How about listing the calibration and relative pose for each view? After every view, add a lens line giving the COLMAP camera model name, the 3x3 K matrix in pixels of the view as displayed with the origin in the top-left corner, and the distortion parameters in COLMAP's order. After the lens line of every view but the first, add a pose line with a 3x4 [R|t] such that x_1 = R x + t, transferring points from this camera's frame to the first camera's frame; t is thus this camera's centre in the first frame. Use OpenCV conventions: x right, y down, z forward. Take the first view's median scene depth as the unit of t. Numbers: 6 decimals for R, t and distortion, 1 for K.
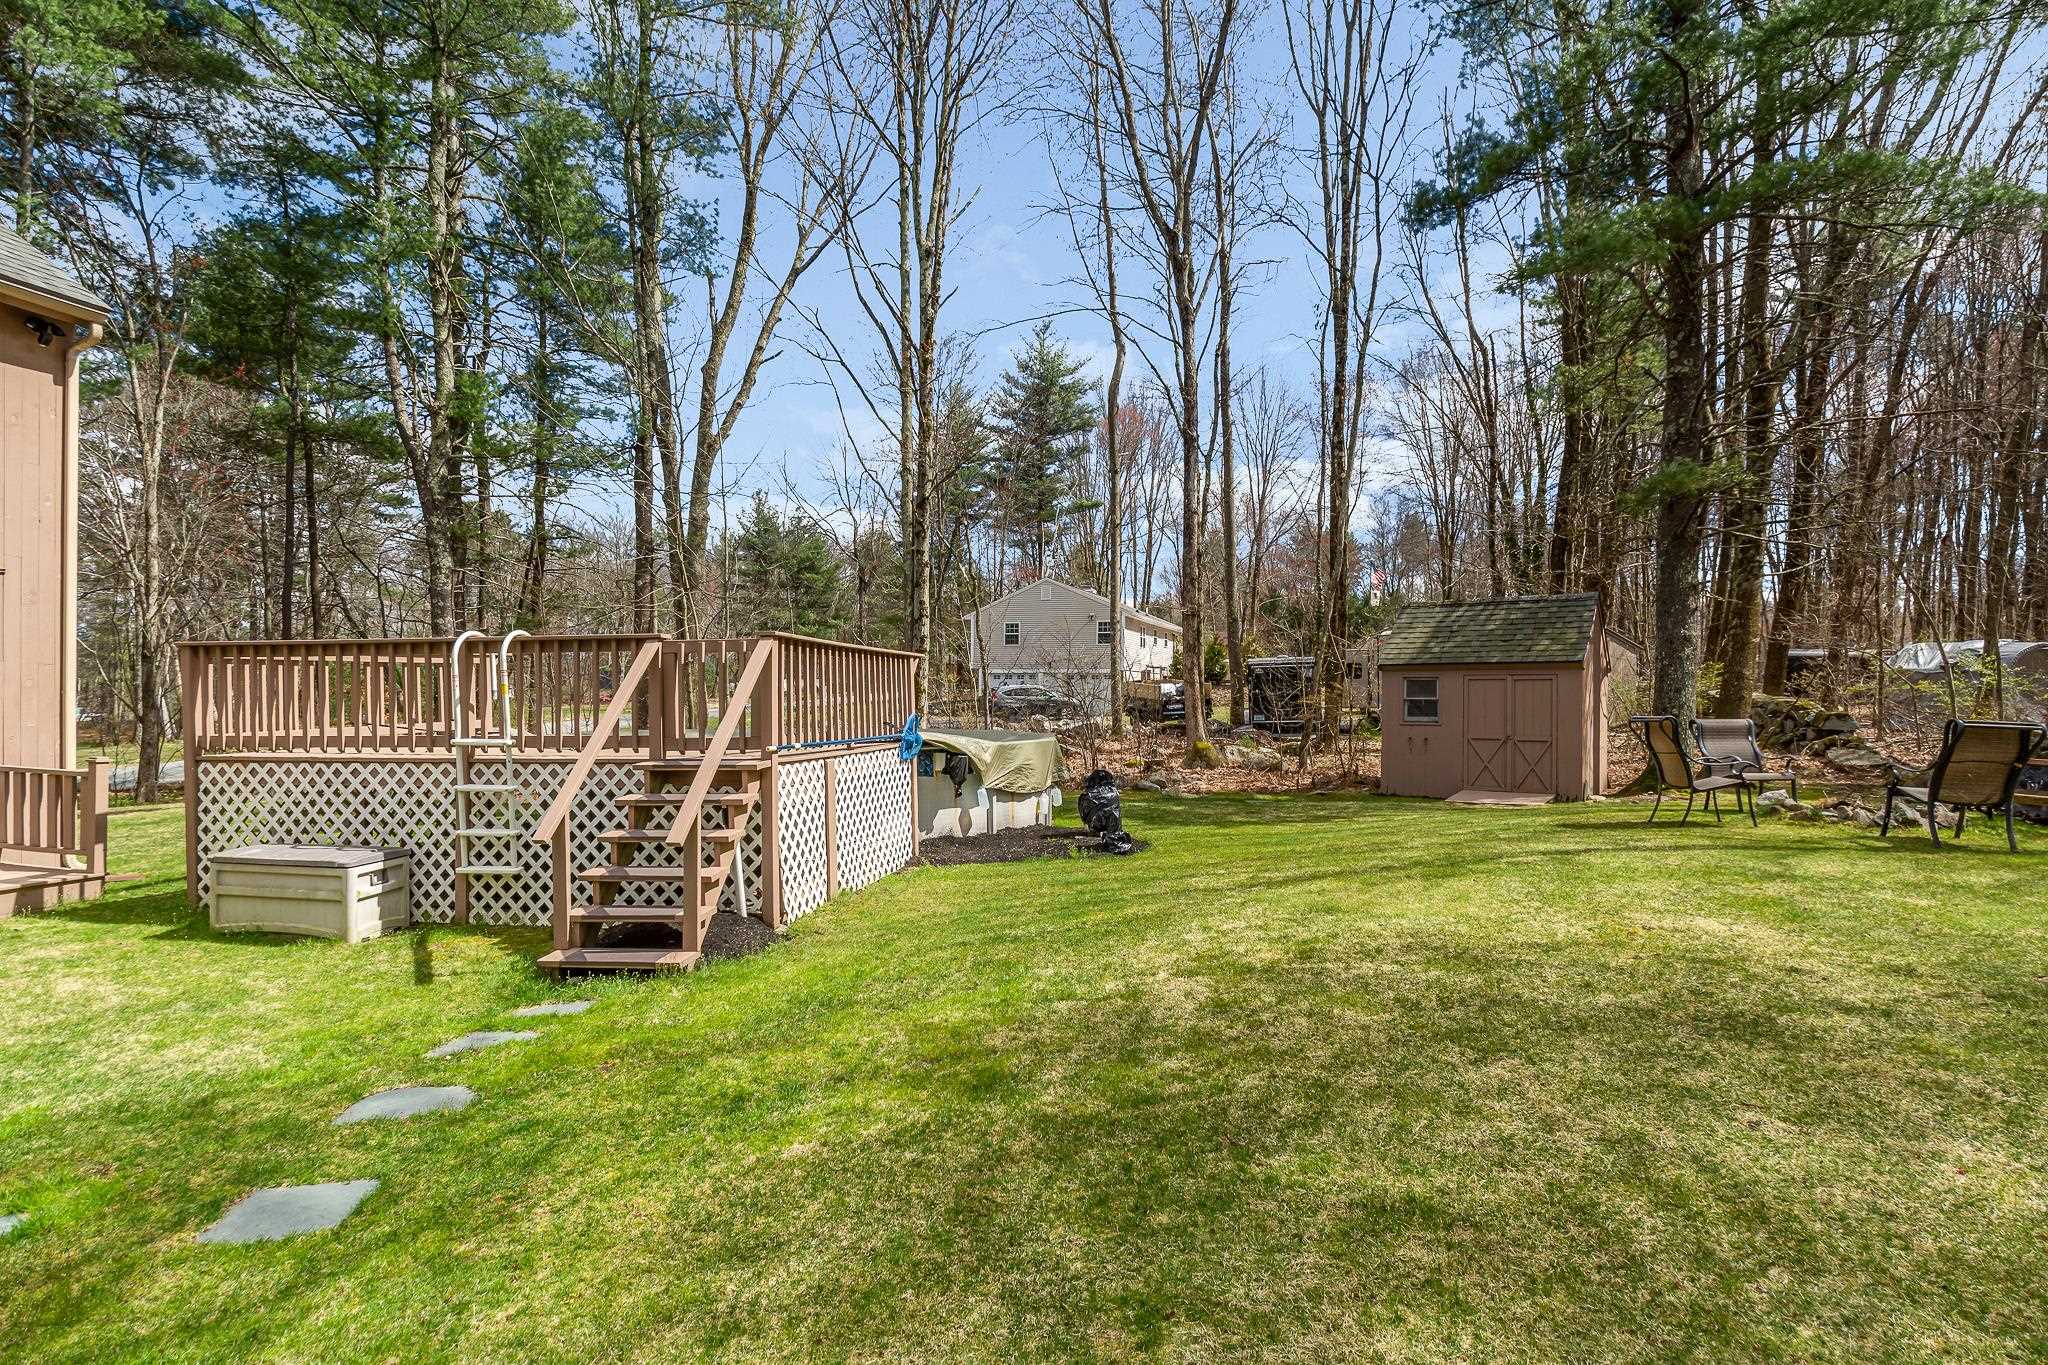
lens RADIAL K [[1067.5, 0, 1043.7], [0, 1067.5, 734.3], [0, 0, 1]] dist [0.000246, -0.000141]
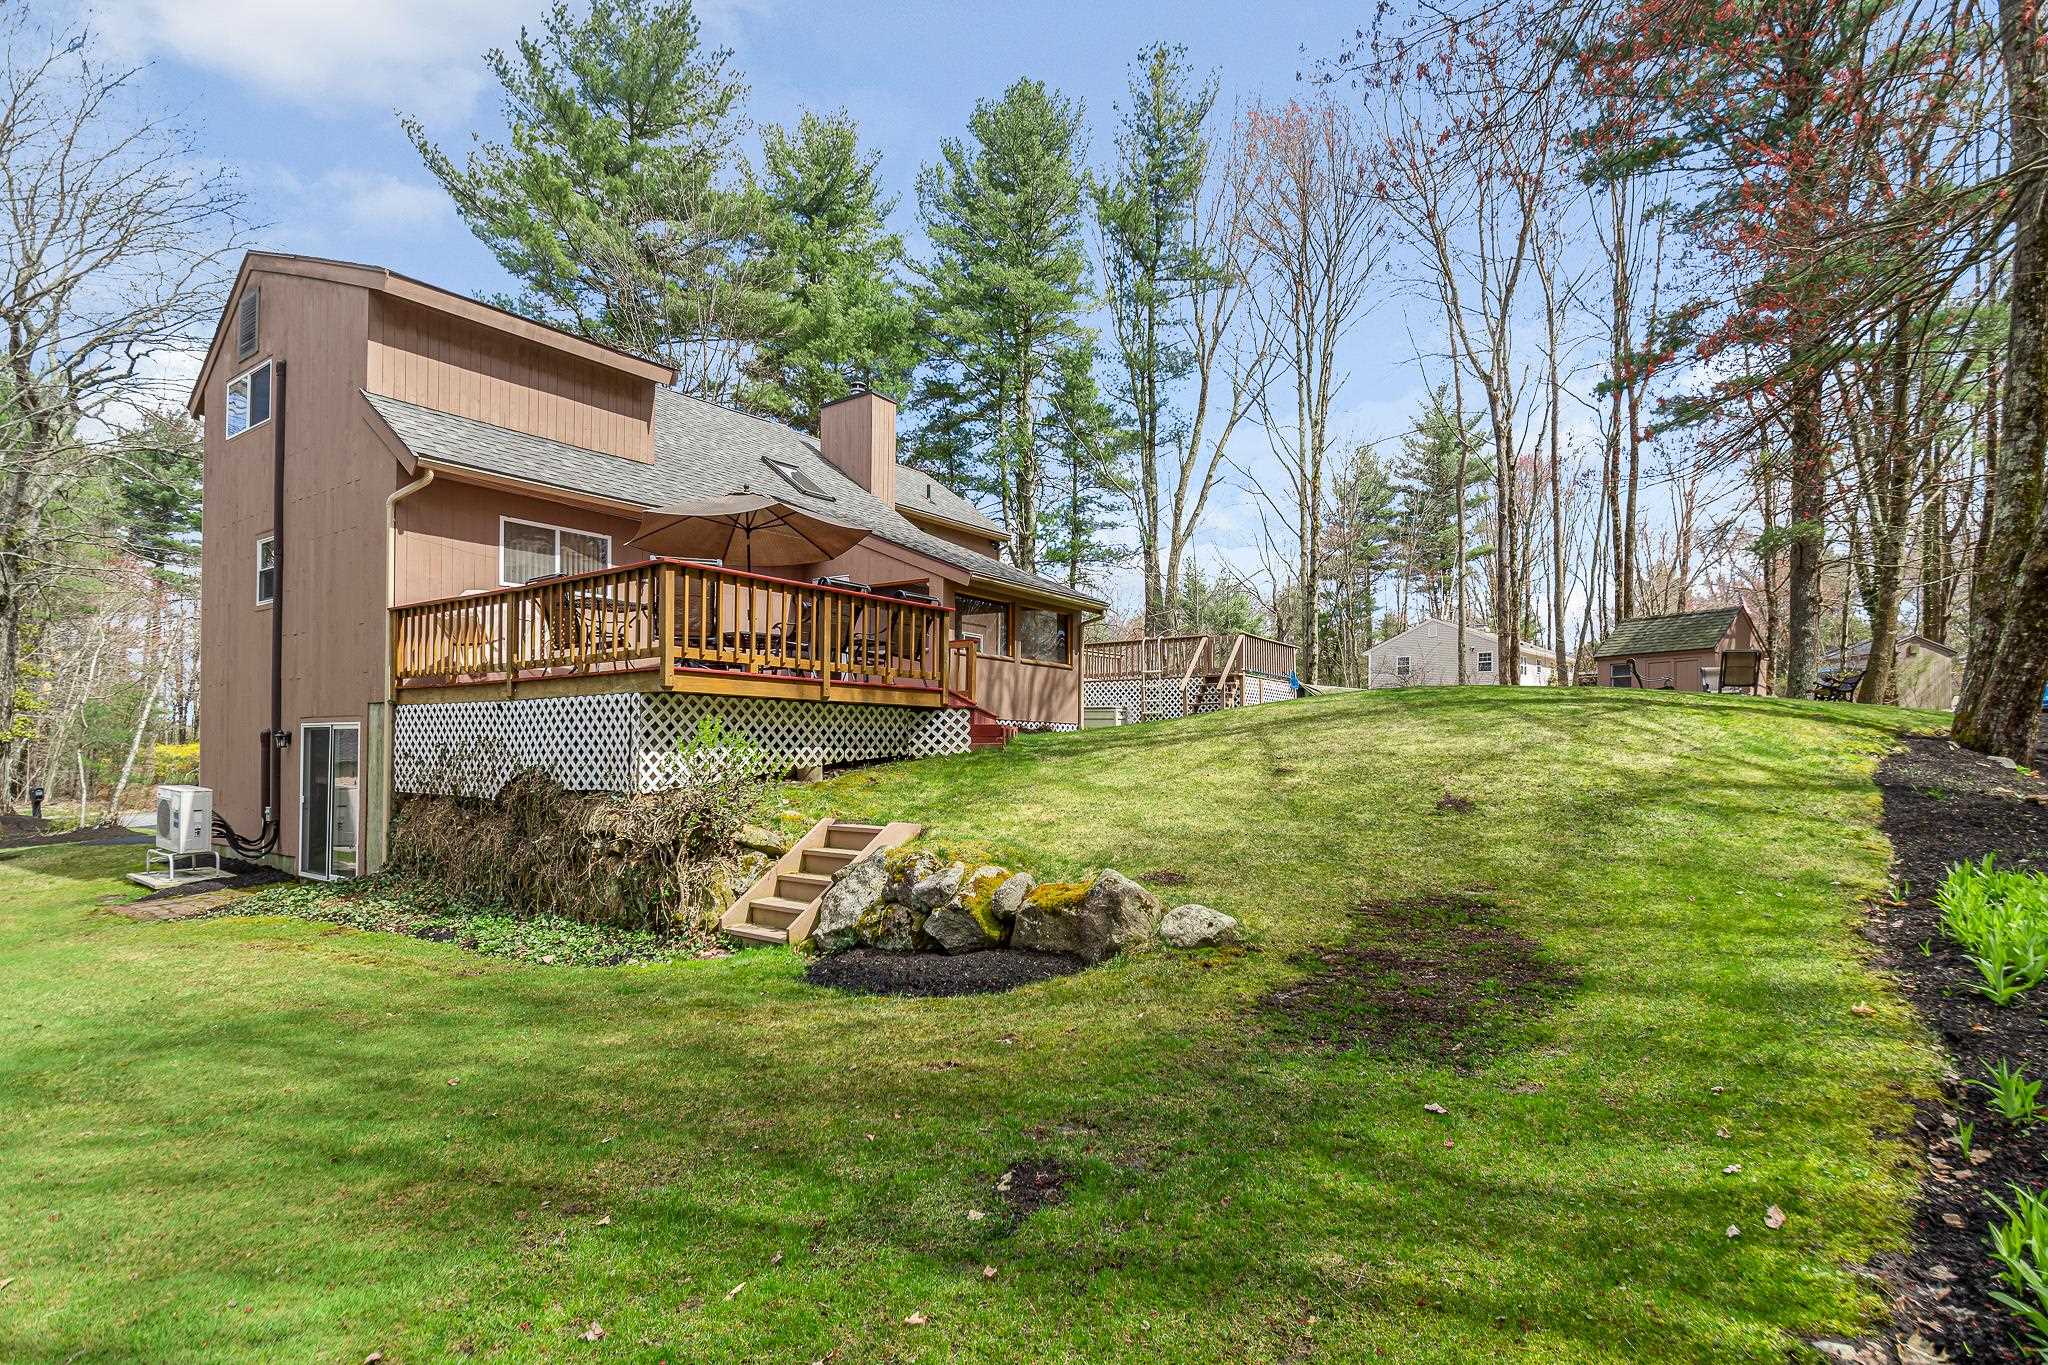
lens RADIAL K [[1067.5, 0, 1043.7], [0, 1067.5, 734.3], [0, 0, 1]] dist [0.000246, -0.000141]
pose [[0.926044, -0.007336, -0.377343, 0.093685], [-0.010874, 0.998877, -0.046104, 0.085910], [0.377258, 0.046797, 0.924925, -0.514979]]
